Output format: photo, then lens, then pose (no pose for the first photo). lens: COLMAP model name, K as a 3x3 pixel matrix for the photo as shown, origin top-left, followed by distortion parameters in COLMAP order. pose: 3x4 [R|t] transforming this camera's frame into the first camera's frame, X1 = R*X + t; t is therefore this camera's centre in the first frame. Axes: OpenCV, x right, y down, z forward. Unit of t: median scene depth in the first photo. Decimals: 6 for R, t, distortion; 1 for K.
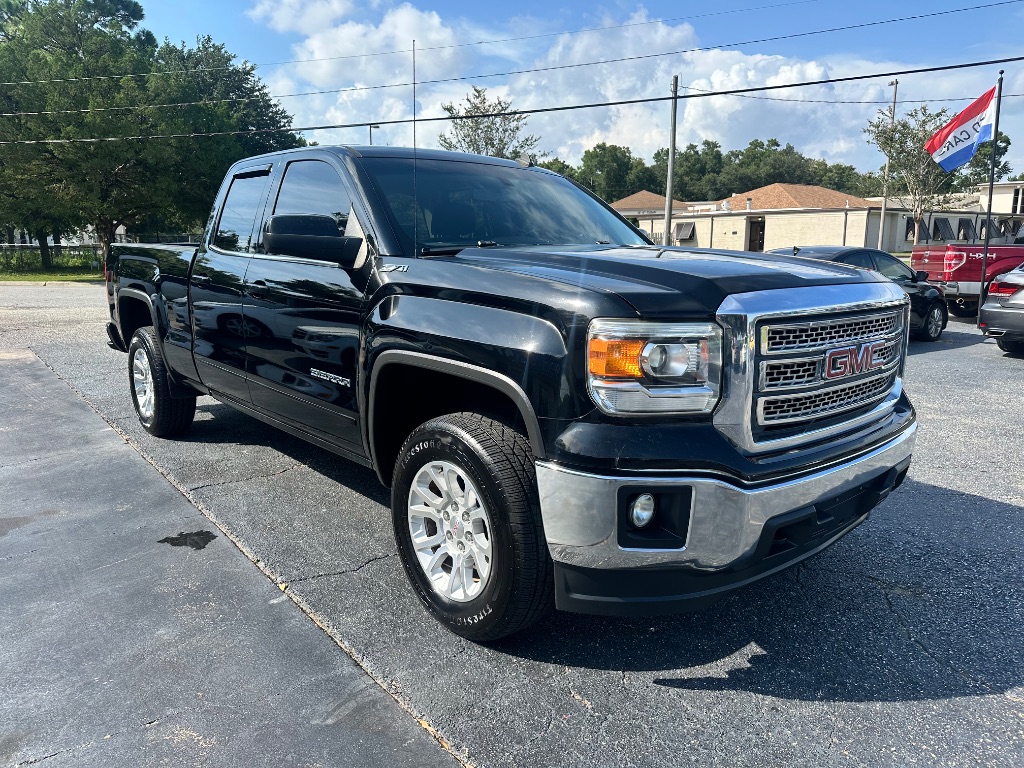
lens RADIAL K [[722.5, 0, 507.4], [0, 722.5, 394.0], [0, 0, 1]] dist [0.040829, -0.042892]
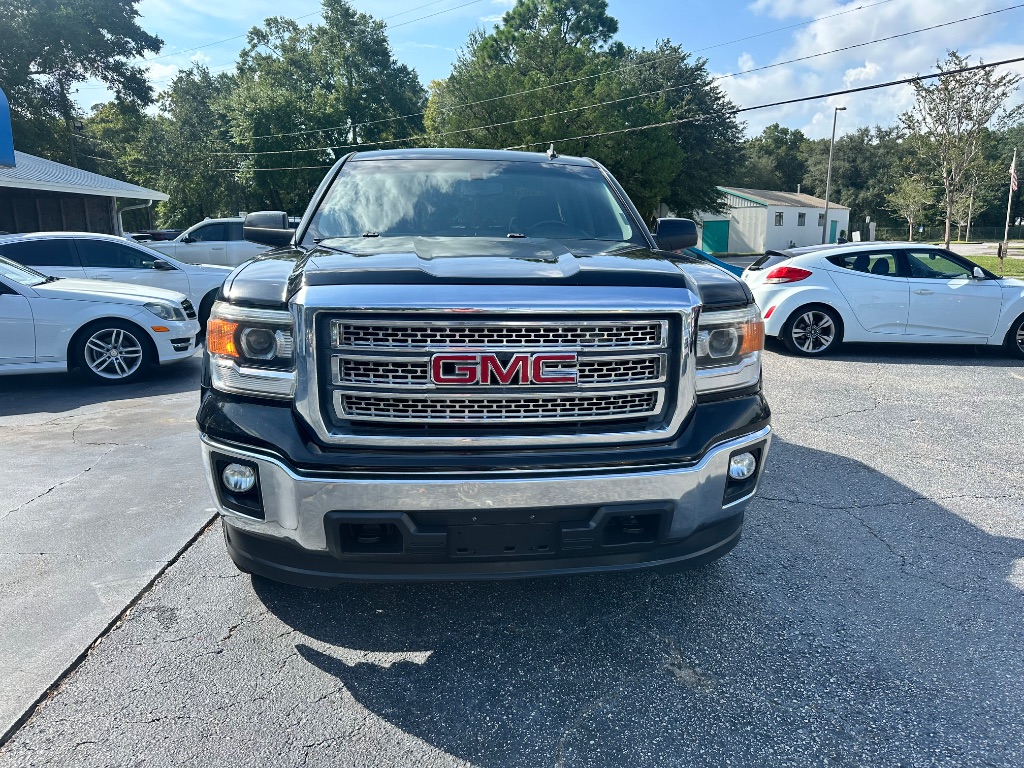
lens RADIAL K [[724.0, 0, 512.0], [0, 724.0, 384.0], [0, 0, 1]] dist [0.007514, 0.000899]
pose [[0.810884, 0.124947, -0.571712, 0.073017], [-0.124794, 0.991389, 0.039666, -0.004832], [0.571746, 0.039182, 0.819495, 0.020776]]
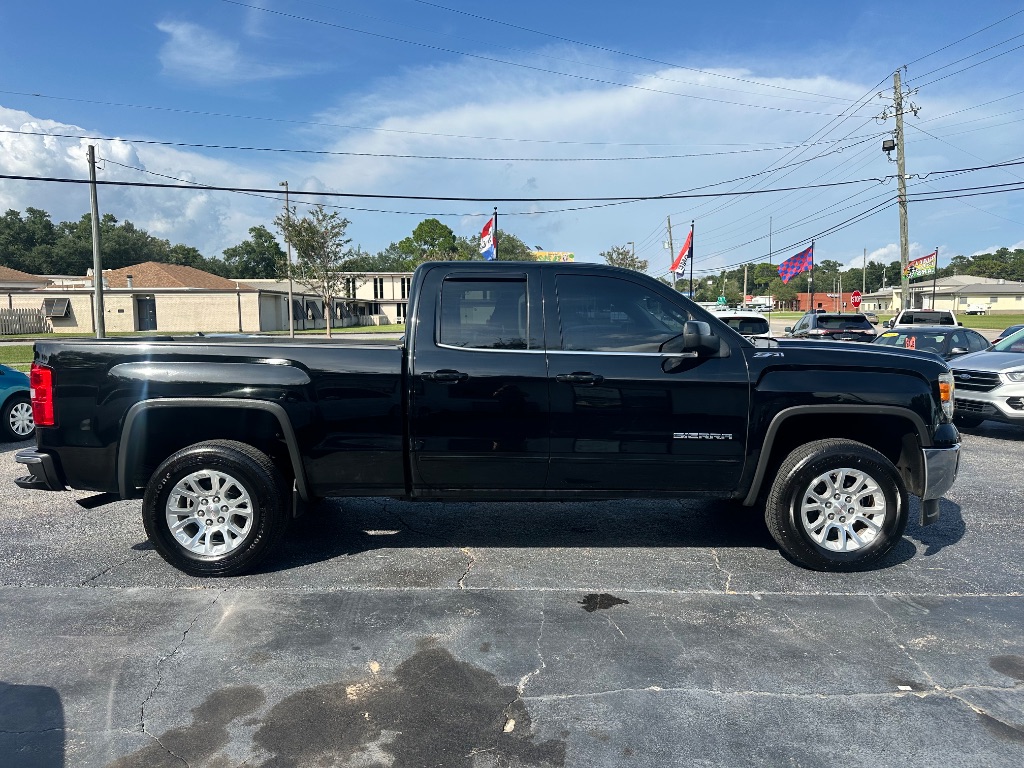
lens RADIAL K [[722.5, 0, 507.4], [0, 722.5, 394.0], [0, 0, 1]] dist [0.040829, -0.042892]
pose [[0.655606, -0.081522, 0.750690, -0.145551], [0.157985, 0.986961, -0.030795, -0.011939], [-0.738391, 0.138788, 0.659936, 0.032966]]
